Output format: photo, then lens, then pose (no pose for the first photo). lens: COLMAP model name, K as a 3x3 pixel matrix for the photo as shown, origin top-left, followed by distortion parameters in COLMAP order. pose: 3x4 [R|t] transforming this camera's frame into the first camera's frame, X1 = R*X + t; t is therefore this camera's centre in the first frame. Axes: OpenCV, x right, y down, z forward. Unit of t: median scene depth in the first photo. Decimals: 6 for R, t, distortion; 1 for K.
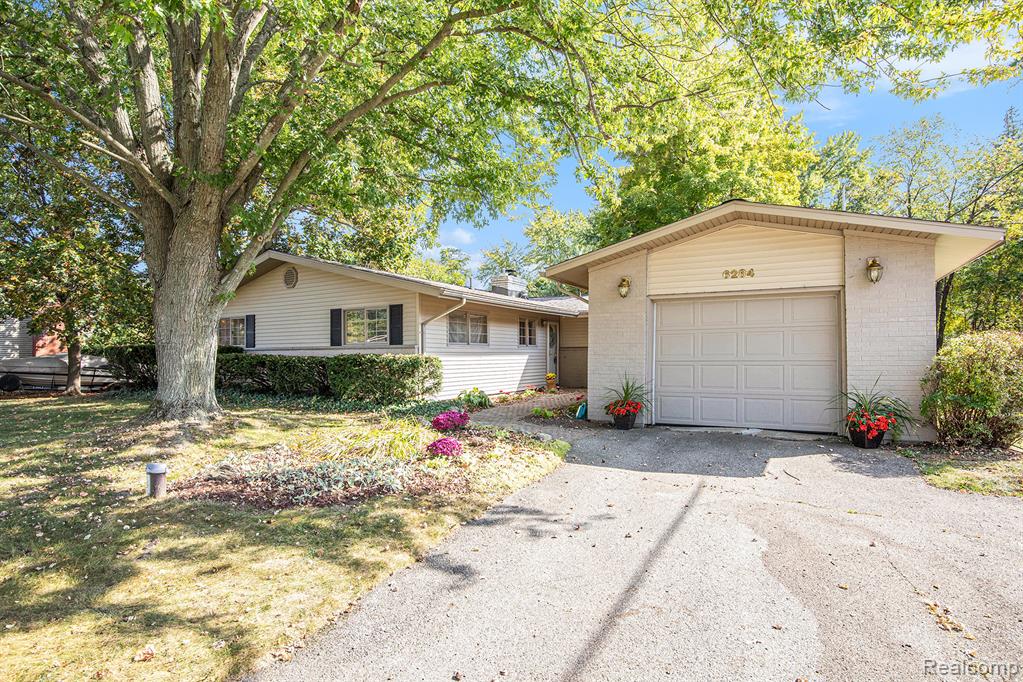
lens RADIAL K [[561.2, 0, 510.8], [0, 561.2, 341.8], [0, 0, 1]] dist [0.001110, 0.000023]
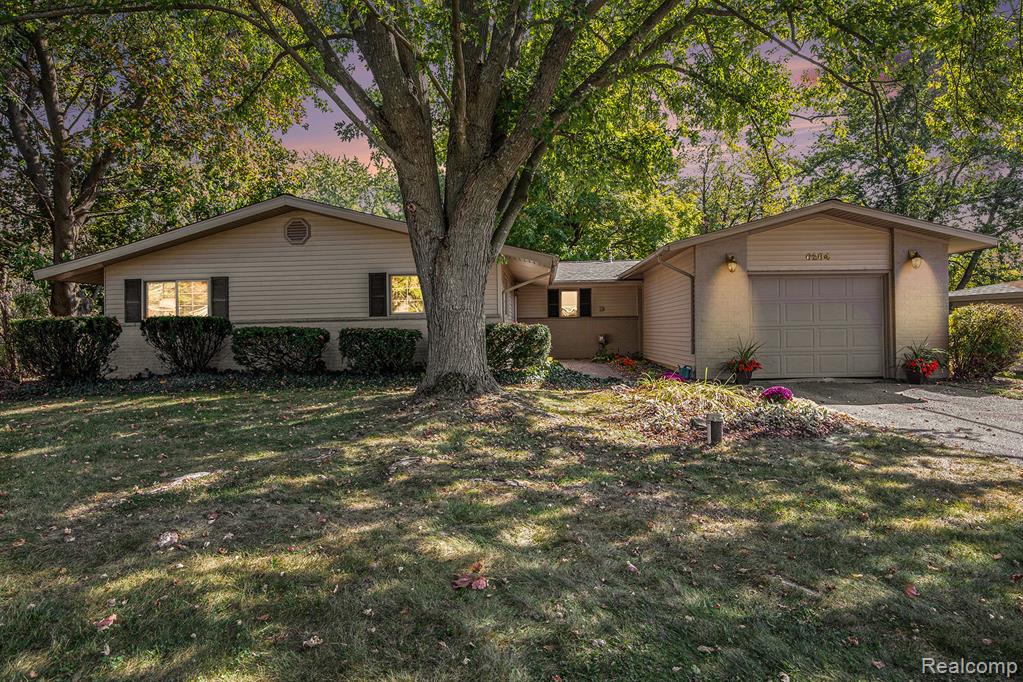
lens RADIAL K [[628.6, 0, 511.0], [0, 628.6, 339.6], [0, 0, 1]] dist [-0.000910, 0.000105]
pose [[0.876003, -0.027219, 0.481536, -0.895742], [0.002019, 0.998604, 0.052775, -0.011001], [-0.482301, -0.045259, 0.874836, 0.085968]]
